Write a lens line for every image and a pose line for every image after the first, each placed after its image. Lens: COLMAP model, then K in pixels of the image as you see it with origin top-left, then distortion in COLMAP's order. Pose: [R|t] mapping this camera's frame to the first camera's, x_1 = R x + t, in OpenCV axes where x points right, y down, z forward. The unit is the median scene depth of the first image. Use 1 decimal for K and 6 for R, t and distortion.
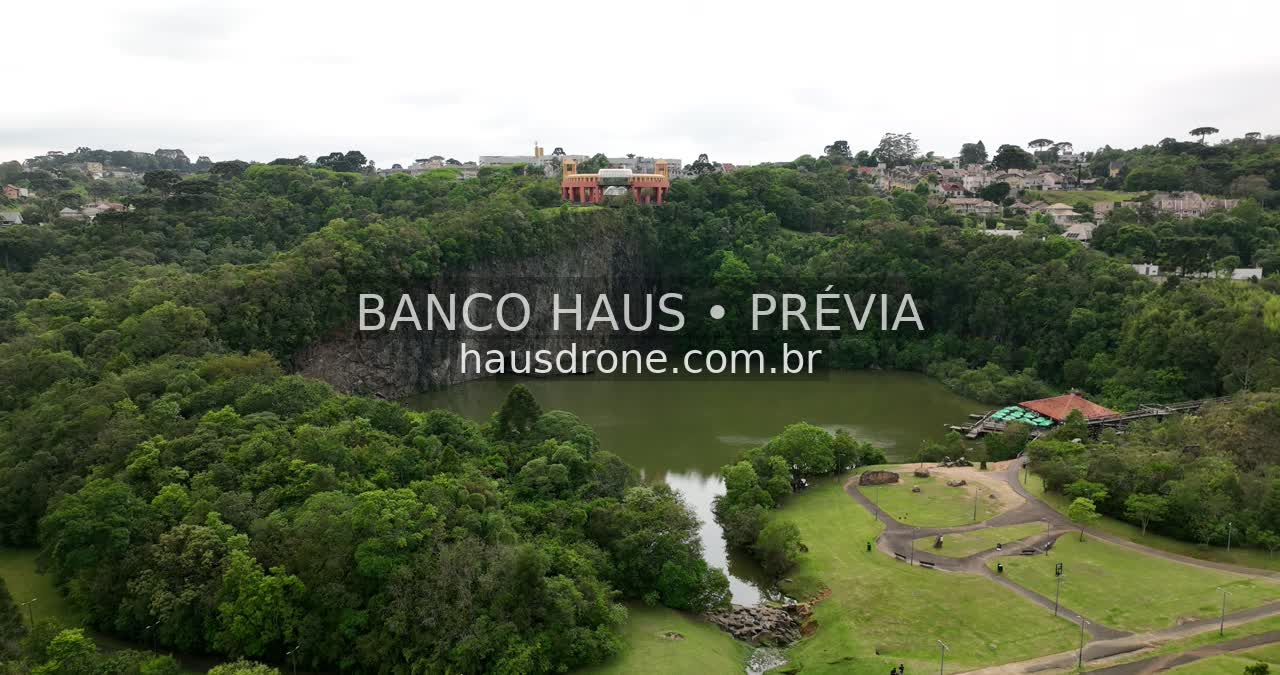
lens RADIAL K [[905.0, 0, 647.6], [0, 905.0, 336.7], [0, 0, 1]] dist [-0.000468, 0.022606]
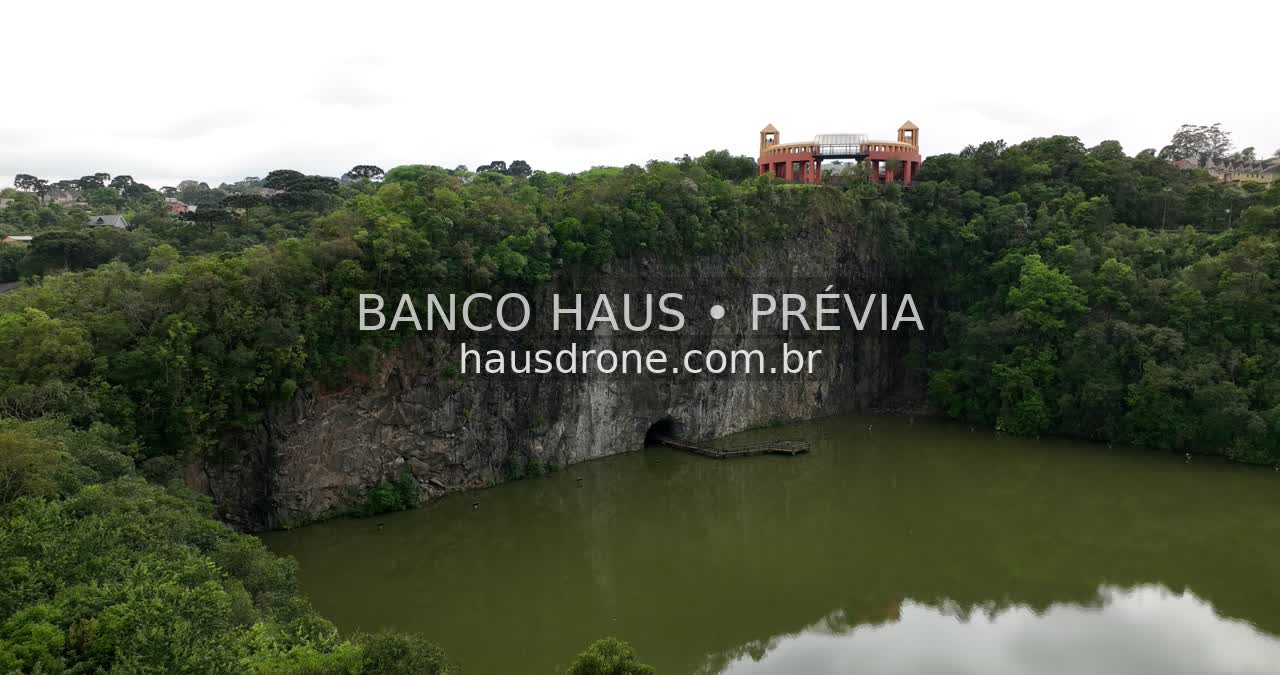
lens RADIAL K [[905.0, 0, 642.1], [0, 905.0, 340.3], [0, 0, 1]] dist [-0.000468, 0.022606]
pose [[0.978109, 0.024838, -0.206606, -0.042353], [-0.032251, 0.998948, -0.032591, -0.009781], [0.205580, 0.038541, 0.977881, 0.378431]]
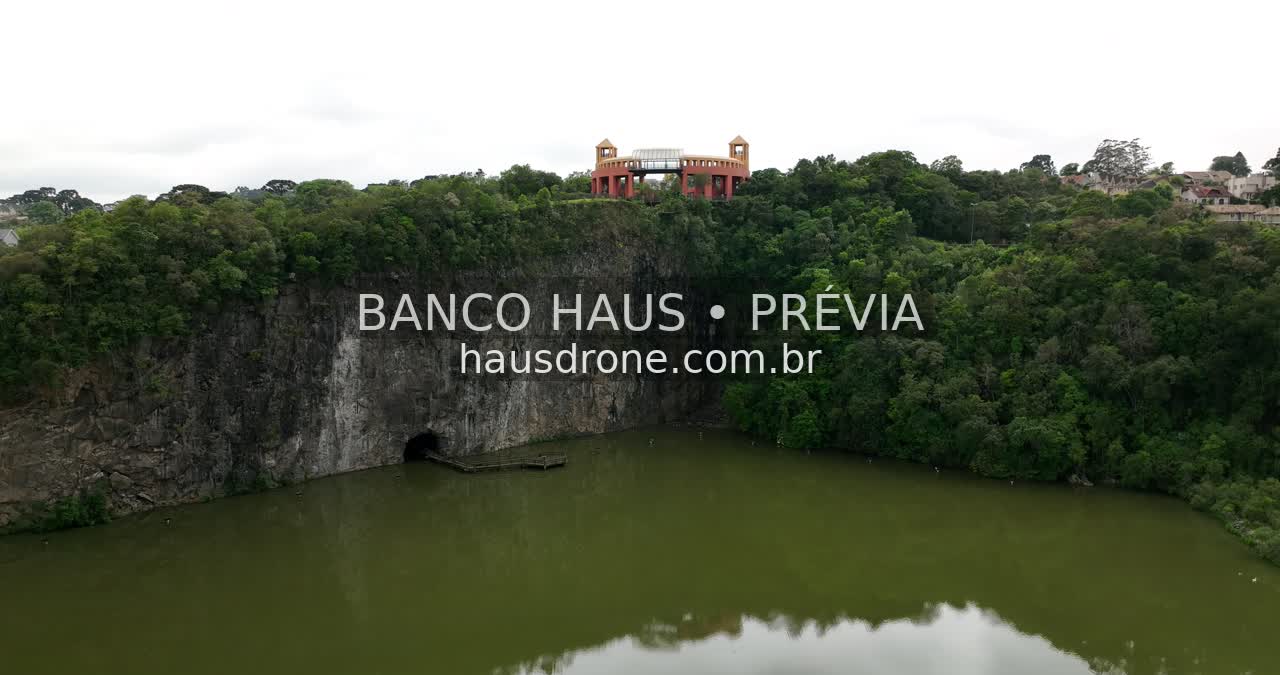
lens RADIAL K [[905.0, 0, 645.7], [0, 905.0, 336.7], [0, 0, 1]] dist [-0.000468, 0.022606]
pose [[0.977889, 0.020564, -0.208110, 0.107745], [-0.031946, 0.998163, -0.051482, -0.014892], [0.206669, 0.056992, 0.976750, 0.409119]]
